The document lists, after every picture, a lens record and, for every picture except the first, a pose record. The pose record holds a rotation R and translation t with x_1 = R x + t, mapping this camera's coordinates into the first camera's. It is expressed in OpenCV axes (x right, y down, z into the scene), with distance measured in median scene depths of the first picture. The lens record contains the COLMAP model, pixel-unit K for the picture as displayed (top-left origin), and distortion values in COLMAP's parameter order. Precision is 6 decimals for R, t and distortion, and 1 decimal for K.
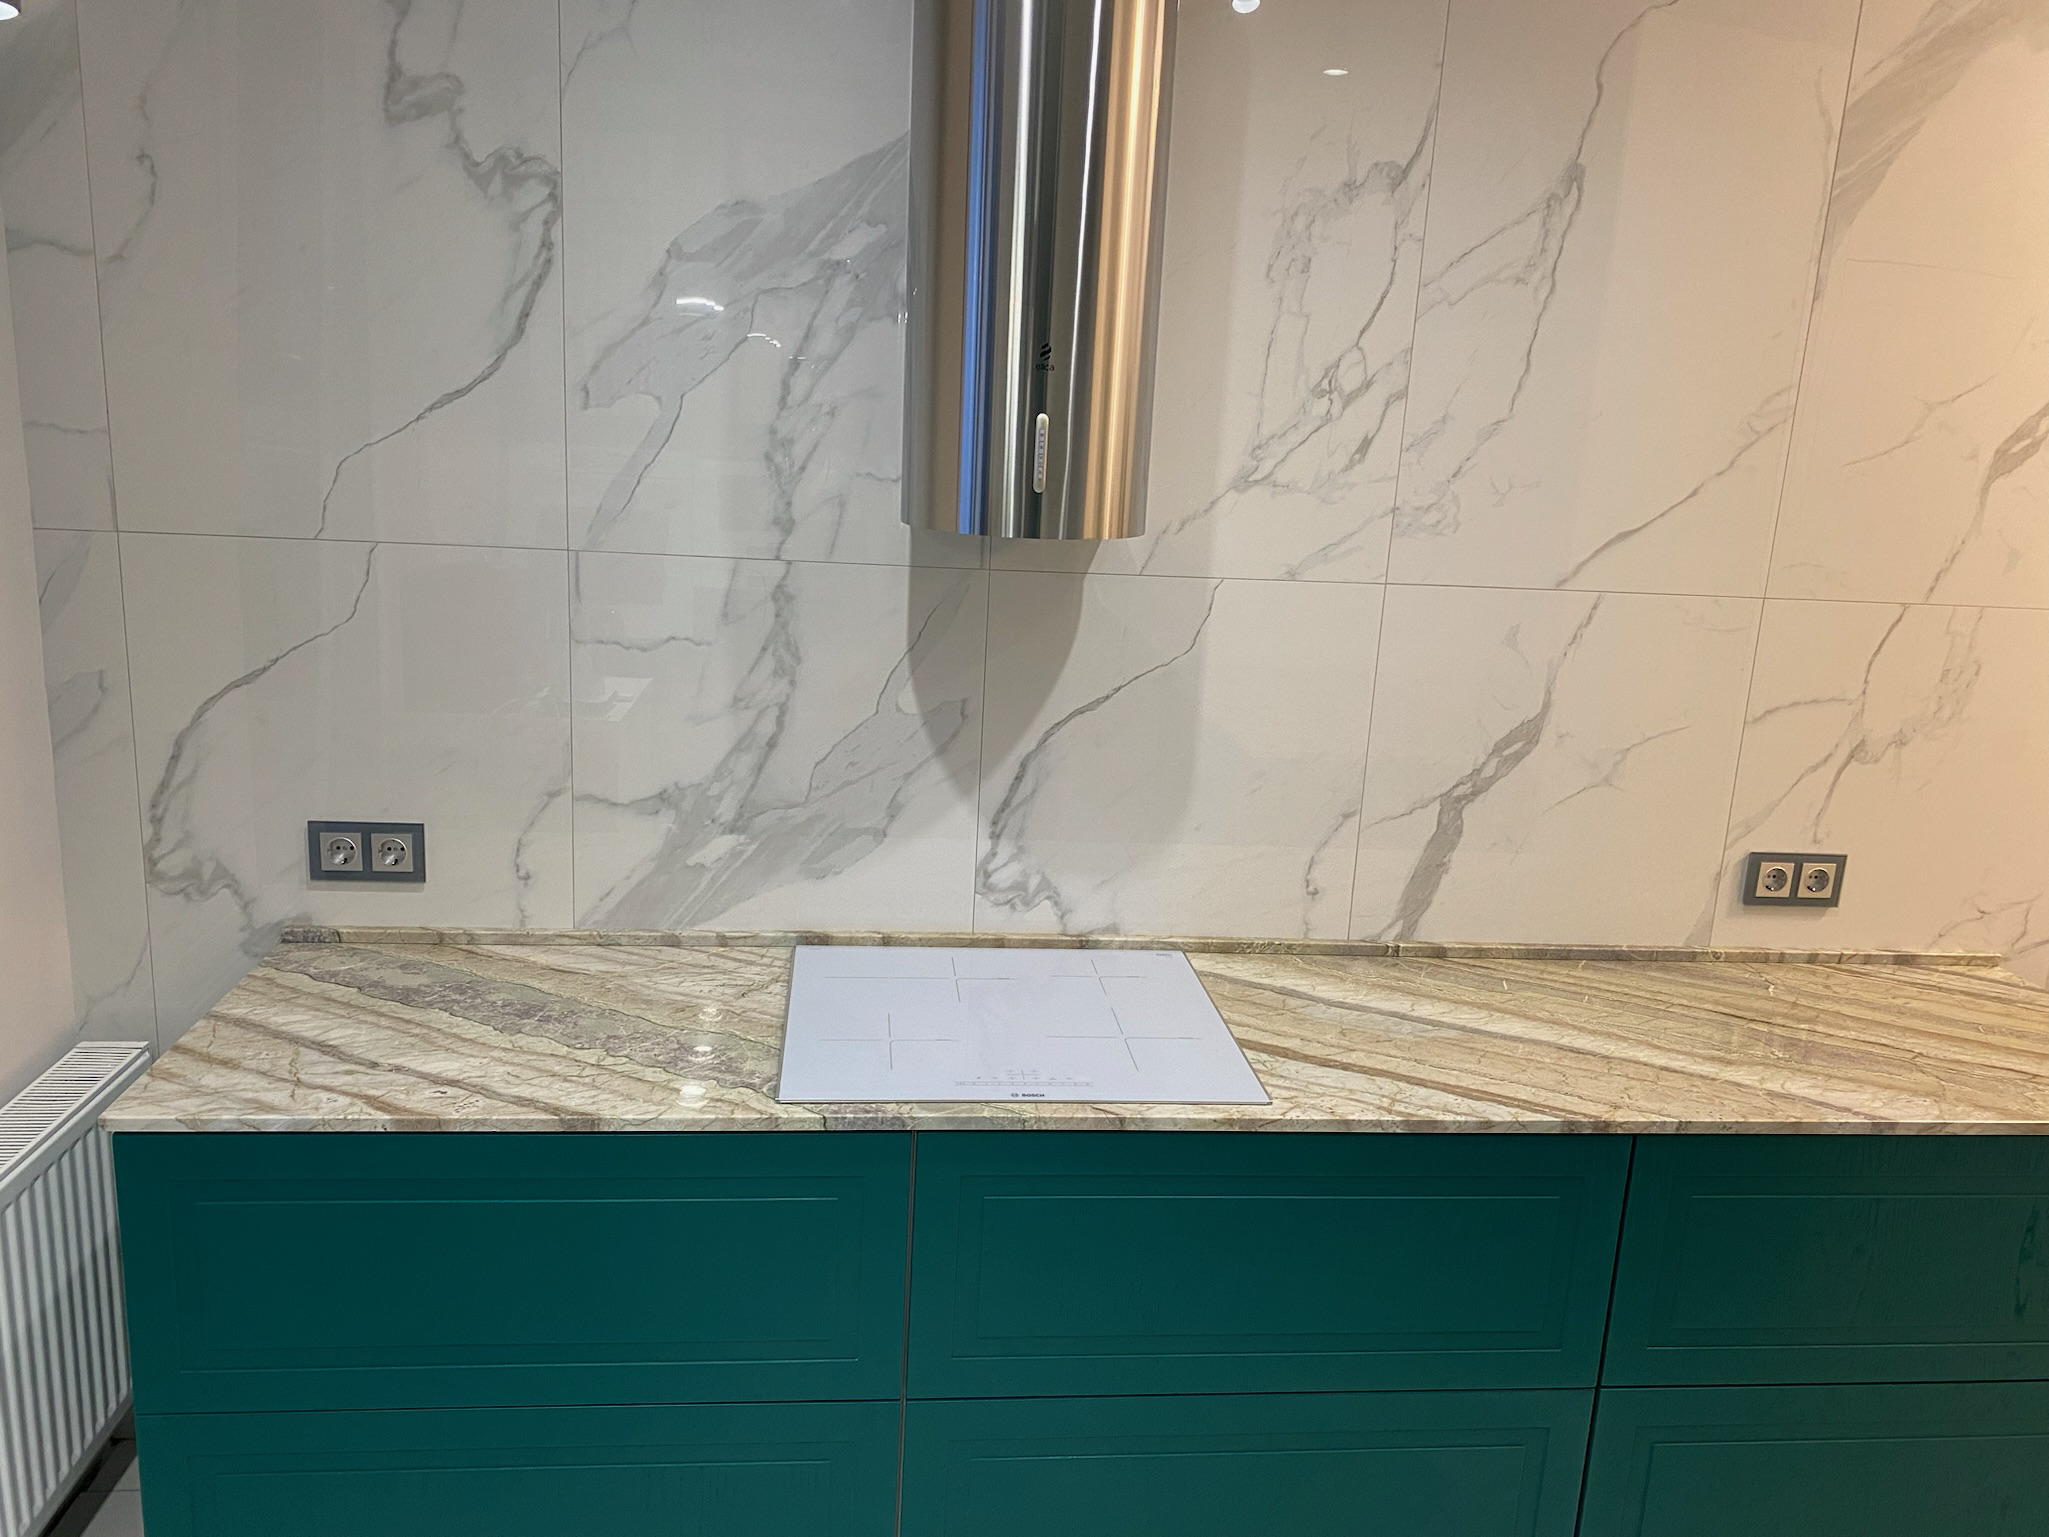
lens RADIAL K [[1556.9, 0, 1029.8], [0, 1556.9, 753.2], [0, 0, 1]] dist [0.079743, -0.114015]
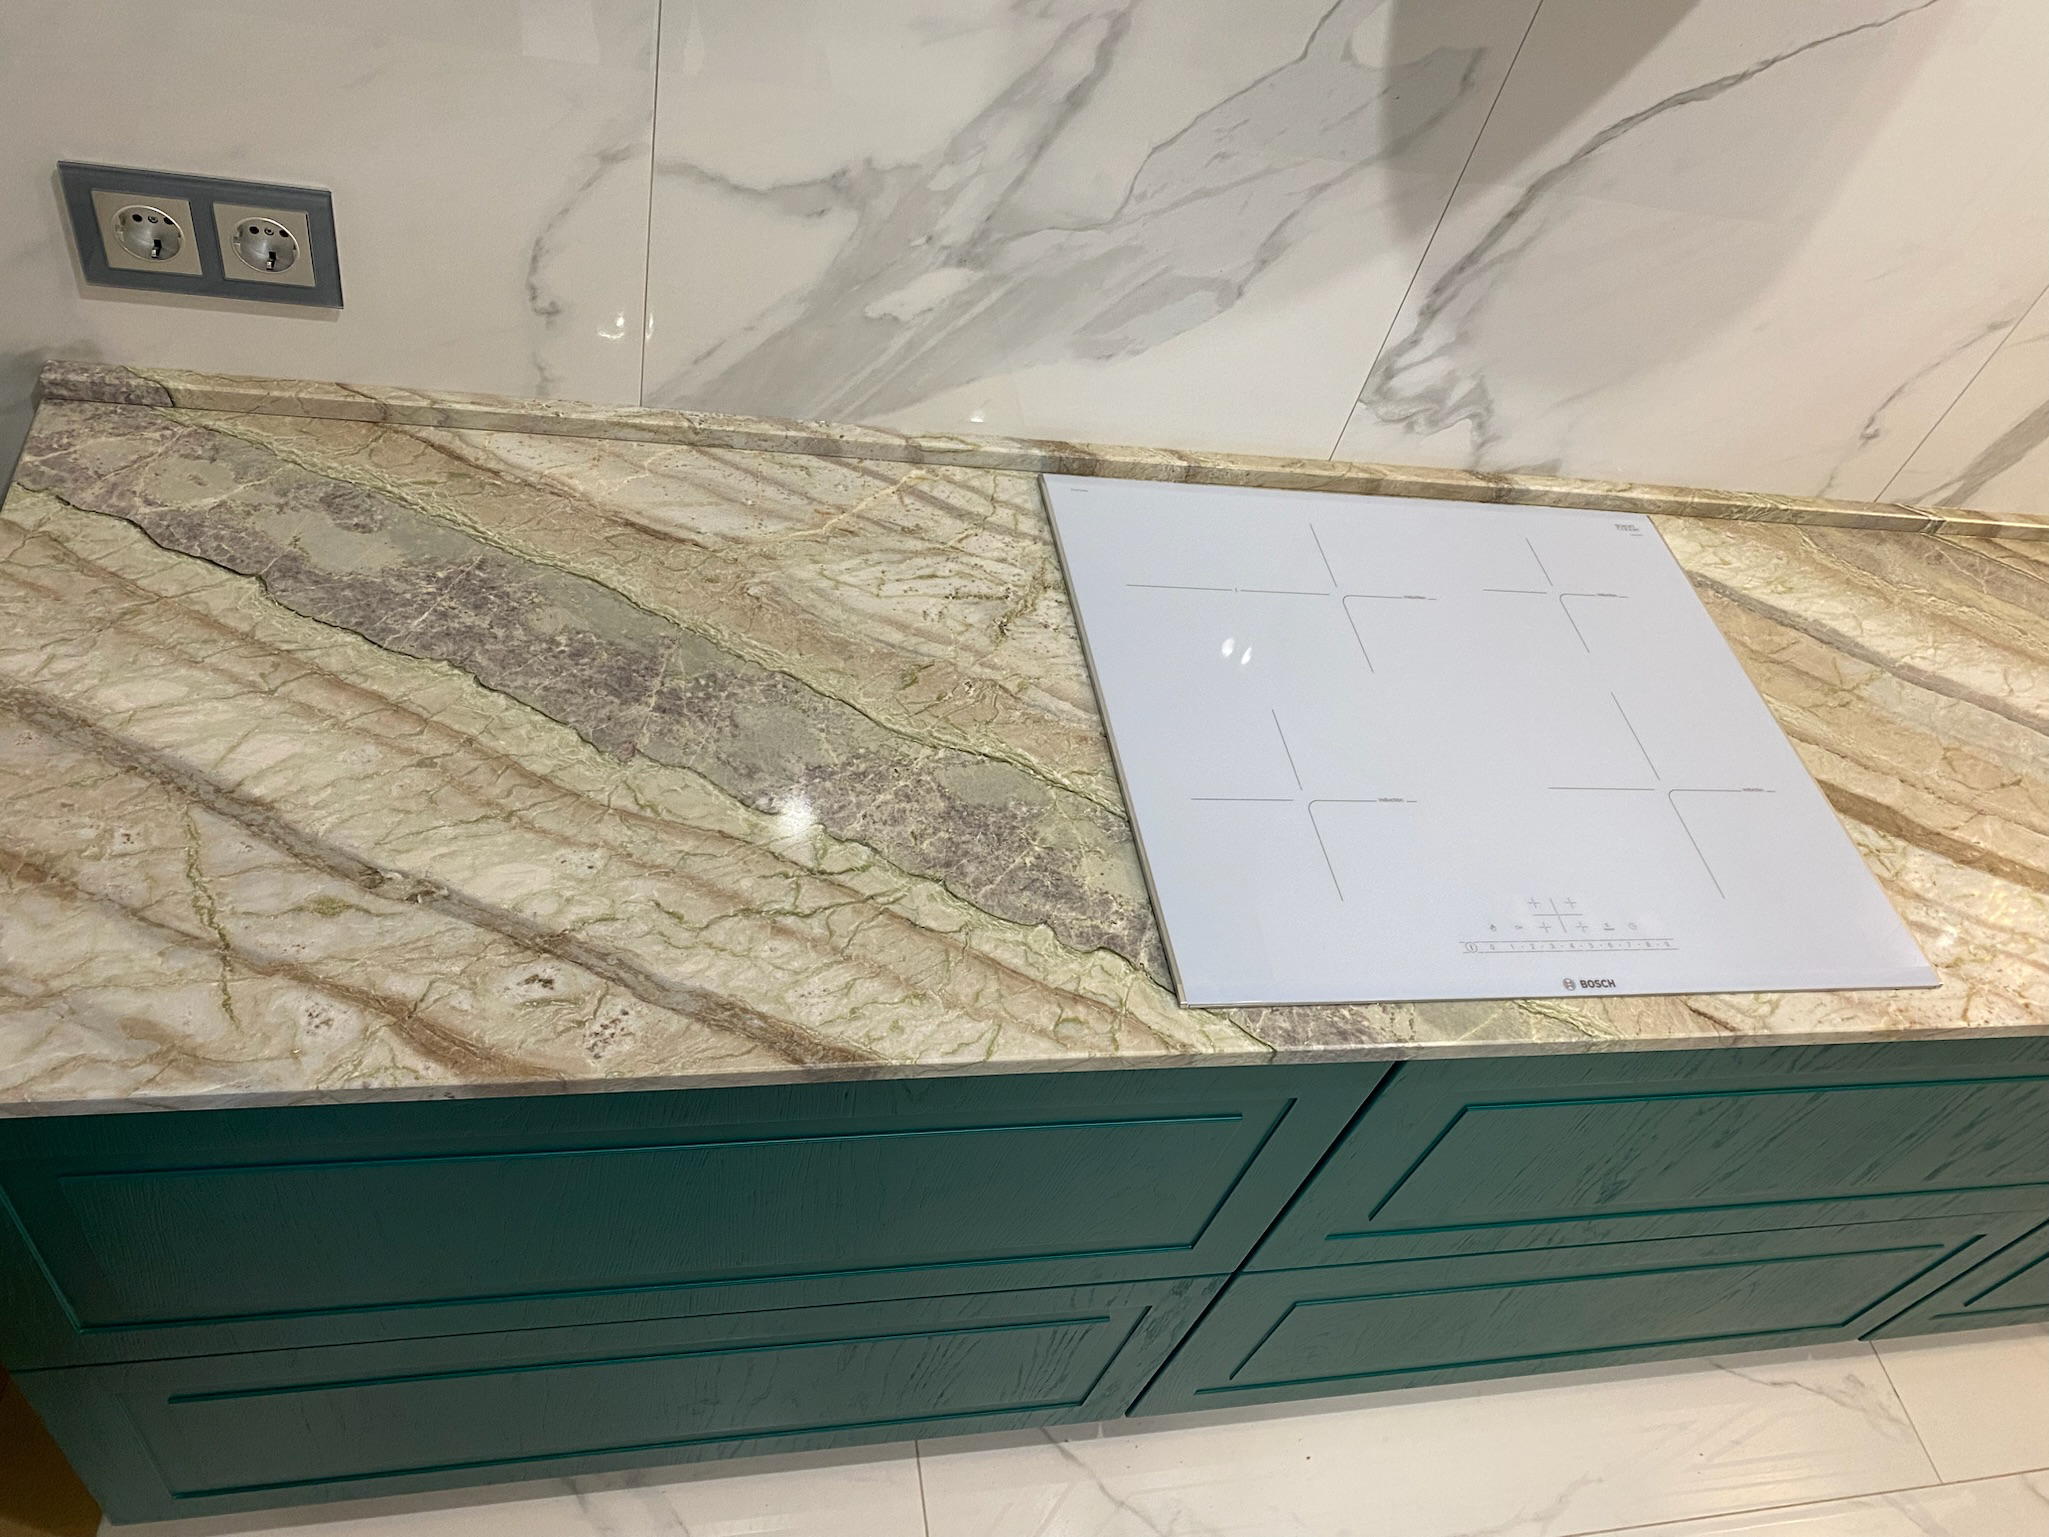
lens RADIAL K [[1556.9, 0, 1029.8], [0, 1556.9, 753.2], [0, 0, 1]] dist [0.079743, -0.114015]
pose [[0.982419, 0.064244, 0.175287, -0.249016], [-0.154471, 0.807009, 0.569979, -0.114709], [-0.104841, -0.587035, 0.802745, 0.500082]]
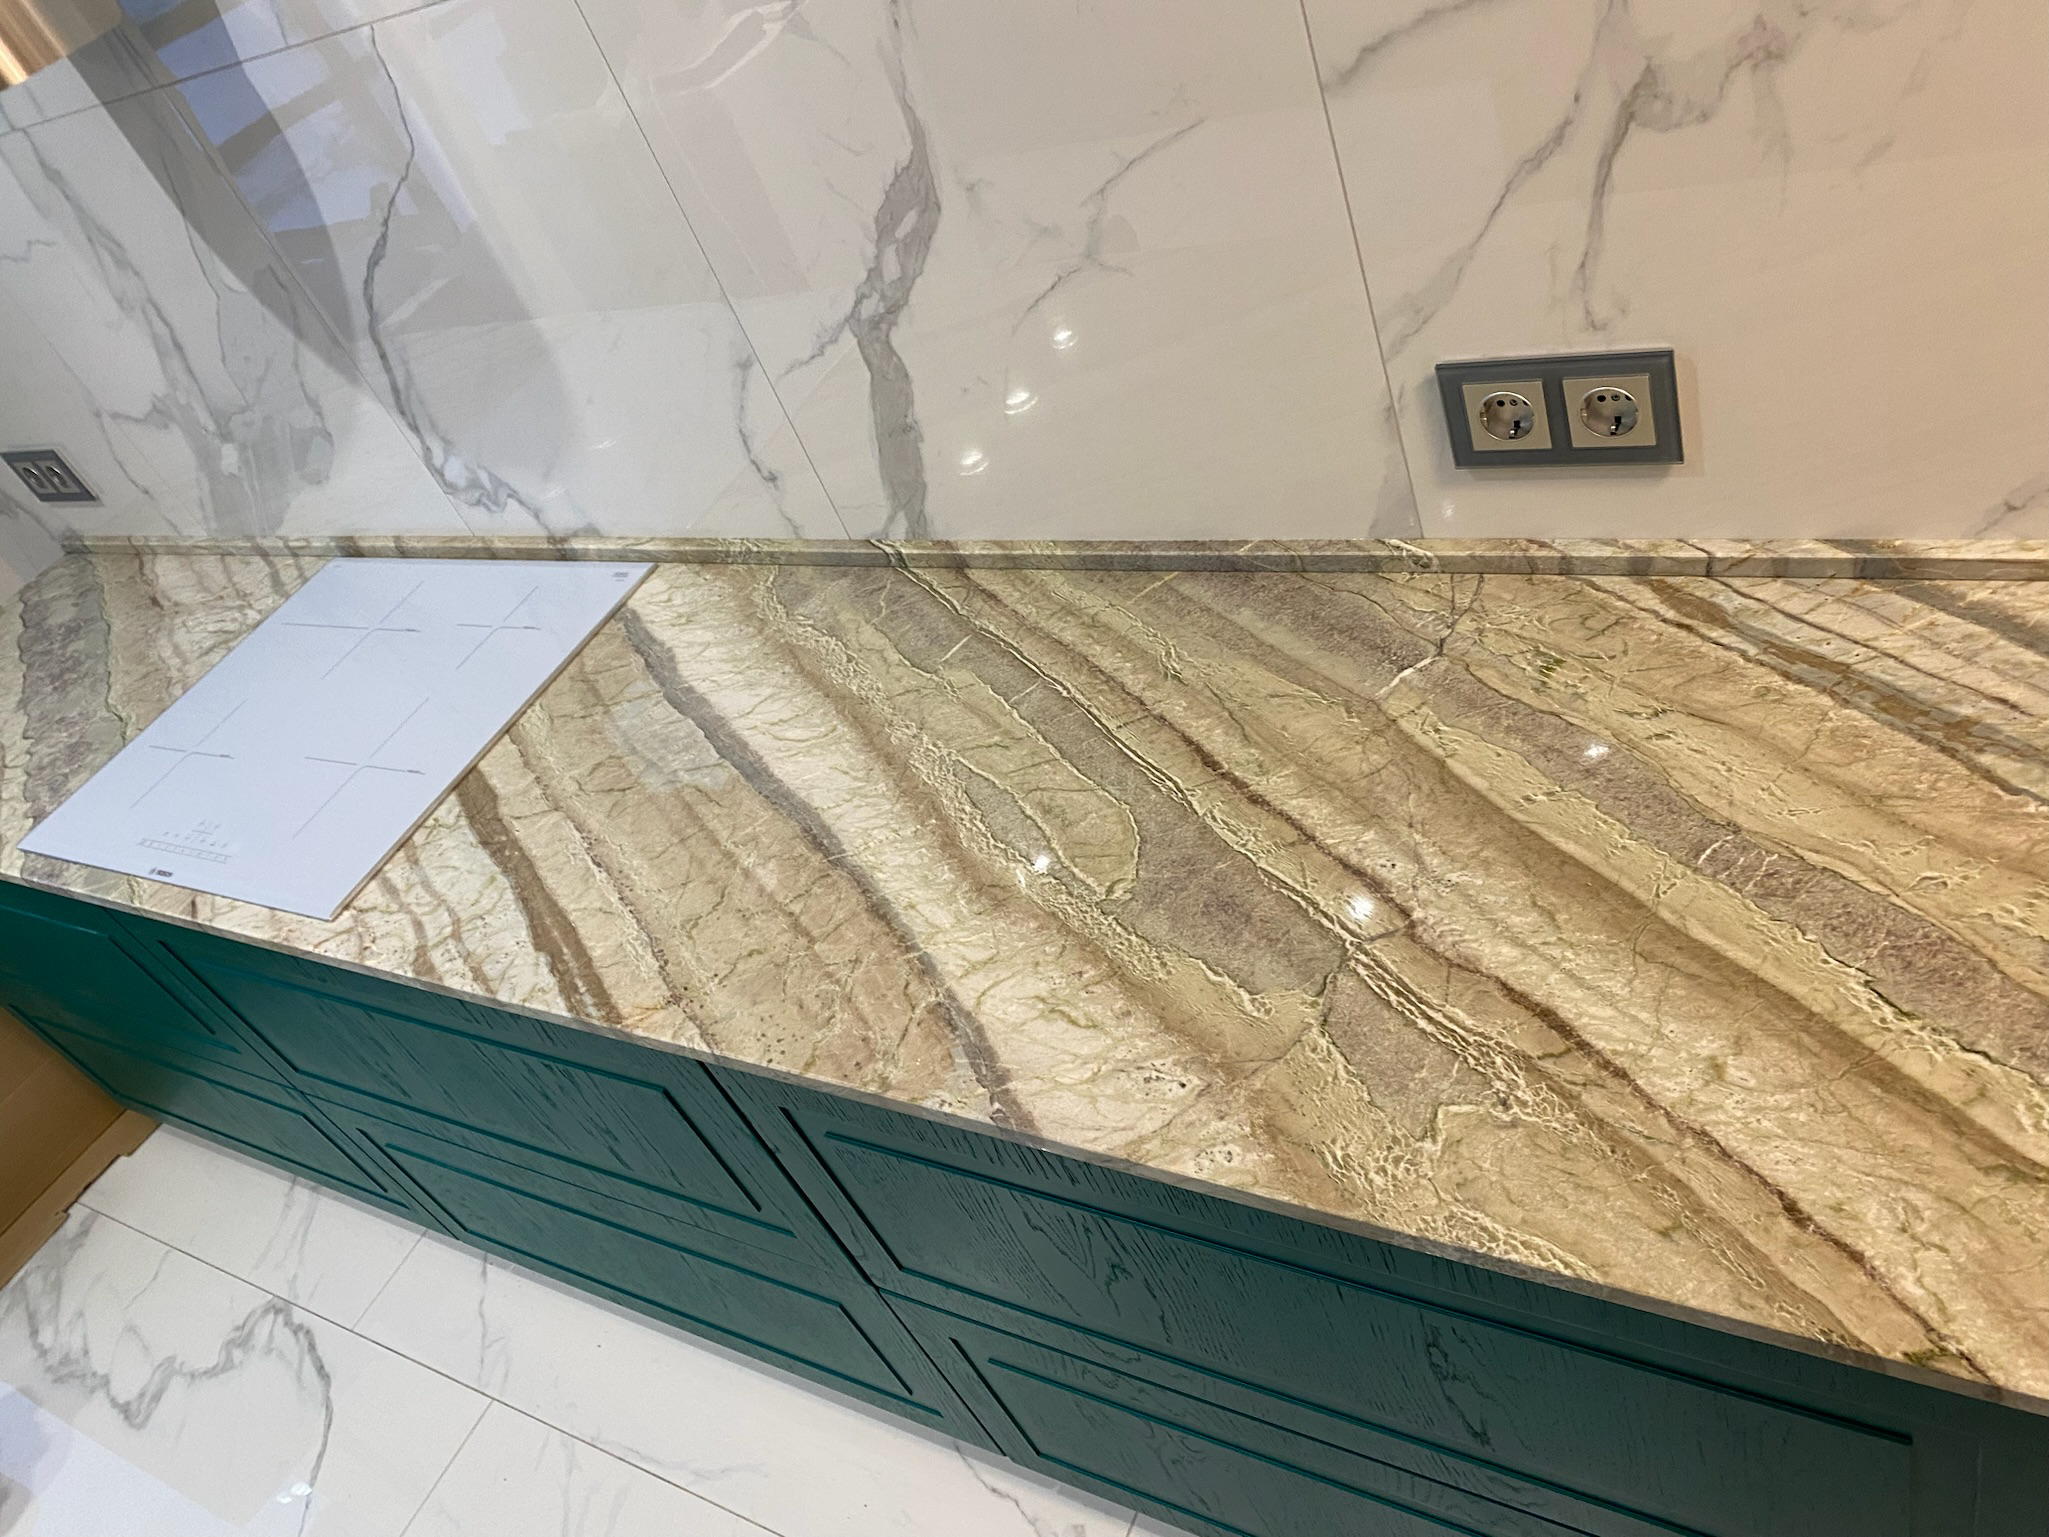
lens RADIAL K [[1564.7, 0, 1039.9], [0, 1564.7, 753.6], [0, 0, 1]] dist [0.004232, 0.001083]
pose [[0.759731, 0.113537, -0.640249, 0.728158], [0.250273, 0.857724, 0.449081, -0.078159], [0.600144, -0.501418, 0.623224, 0.644417]]
